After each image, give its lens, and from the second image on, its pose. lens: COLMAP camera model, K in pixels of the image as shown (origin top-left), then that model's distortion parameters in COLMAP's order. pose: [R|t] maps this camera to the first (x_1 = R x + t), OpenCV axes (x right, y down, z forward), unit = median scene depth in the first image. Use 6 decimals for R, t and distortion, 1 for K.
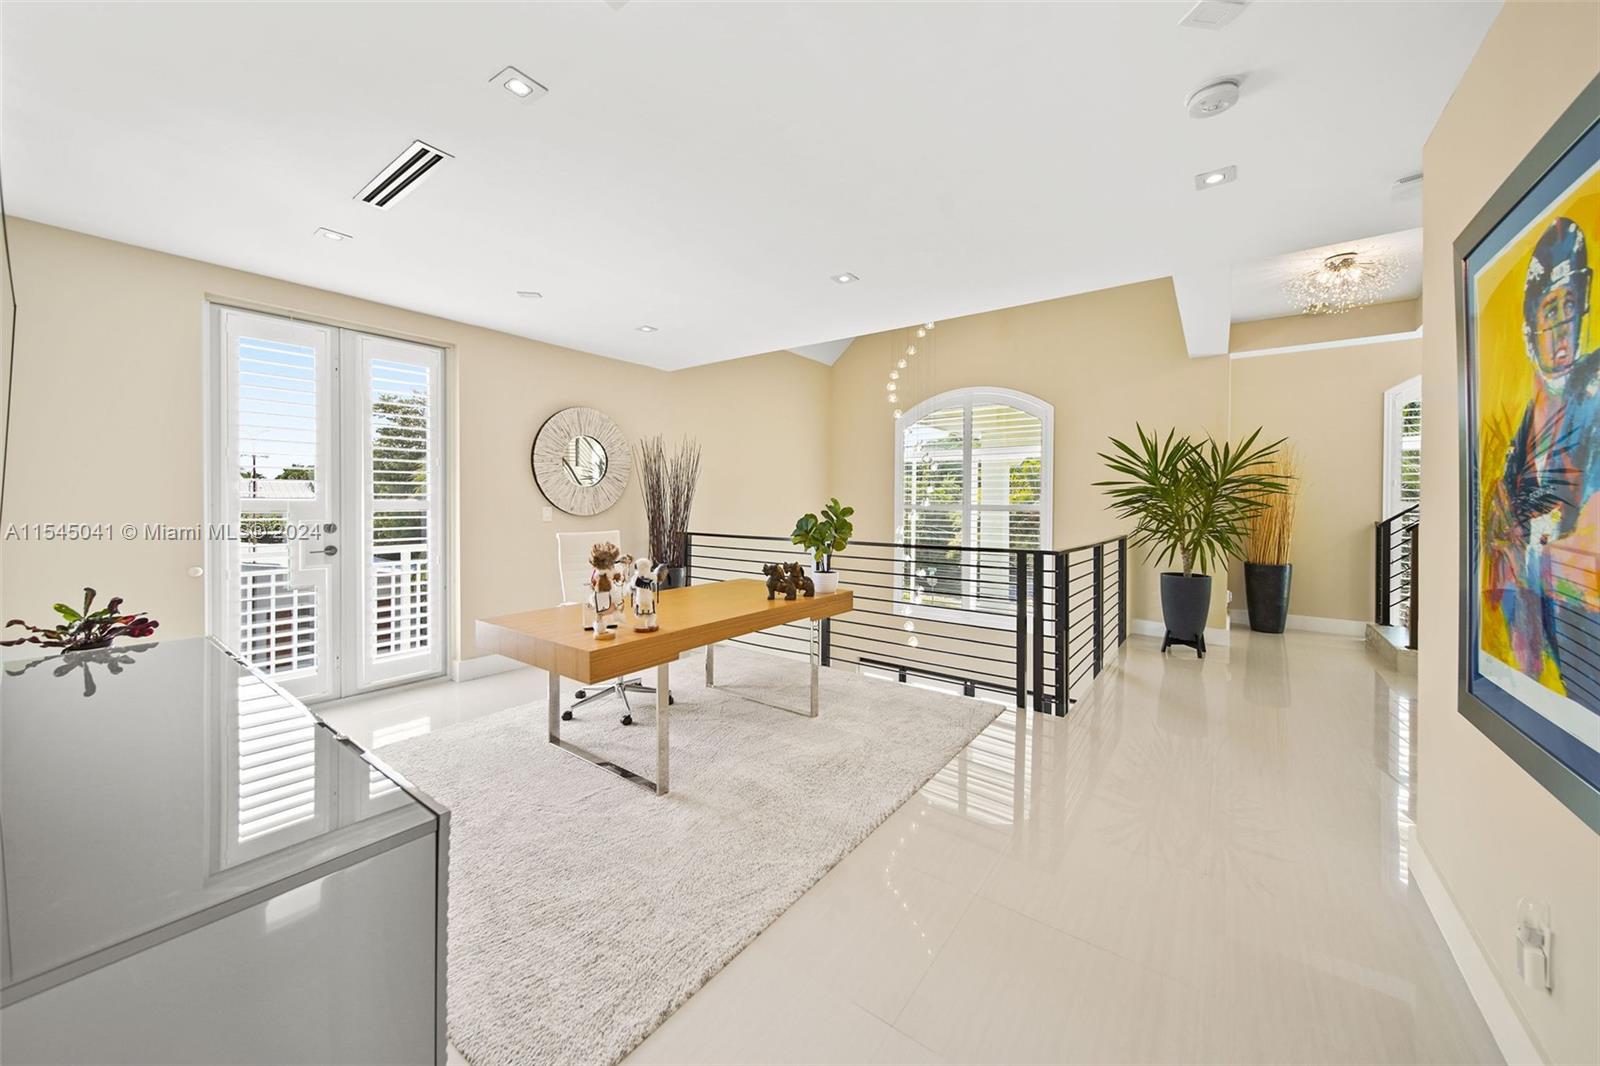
lens RADIAL K [[577.8, 0, 799.0], [0, 577.8, 504.8], [0, 0, 1]] dist [0.001254, -0.000064]
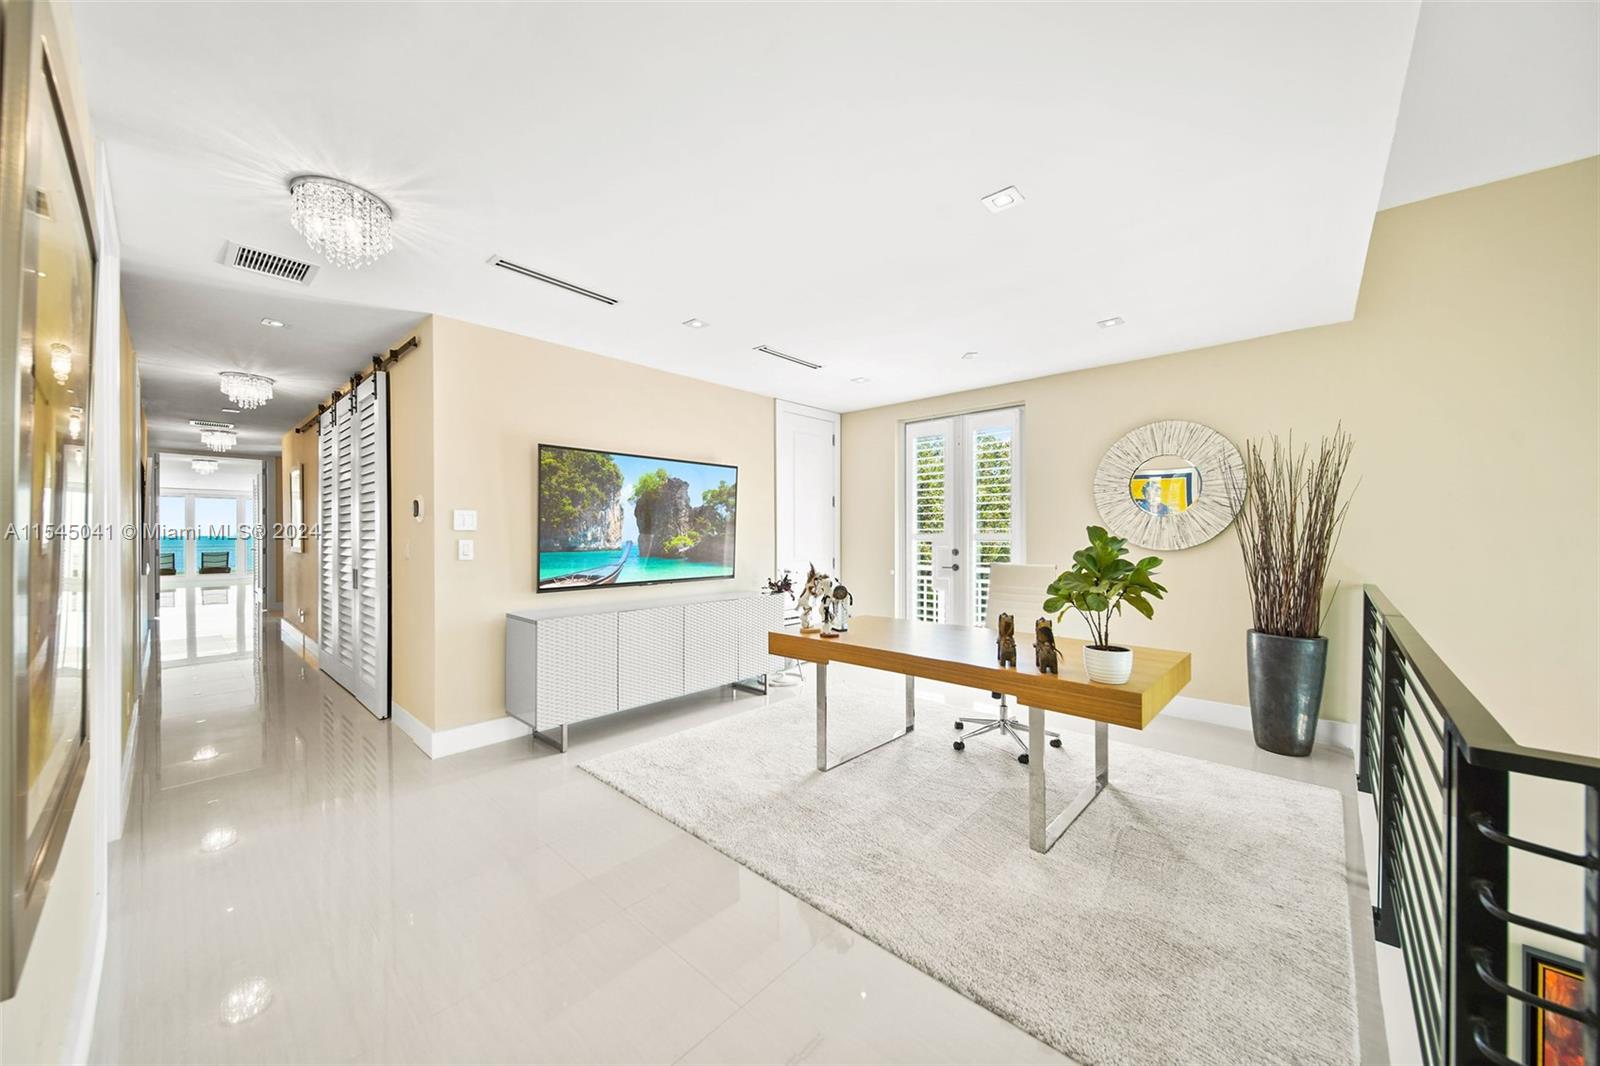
lens RADIAL K [[577.4, 0, 795.7], [0, 577.4, 528.3], [0, 0, 1]] dist [0.000918, -0.000101]
pose [[-0.104650, -0.005338, -0.994495, 0.717063], [0.003033, 0.999979, -0.005686, -0.014033], [0.994505, -0.003612, -0.104631, 0.758809]]
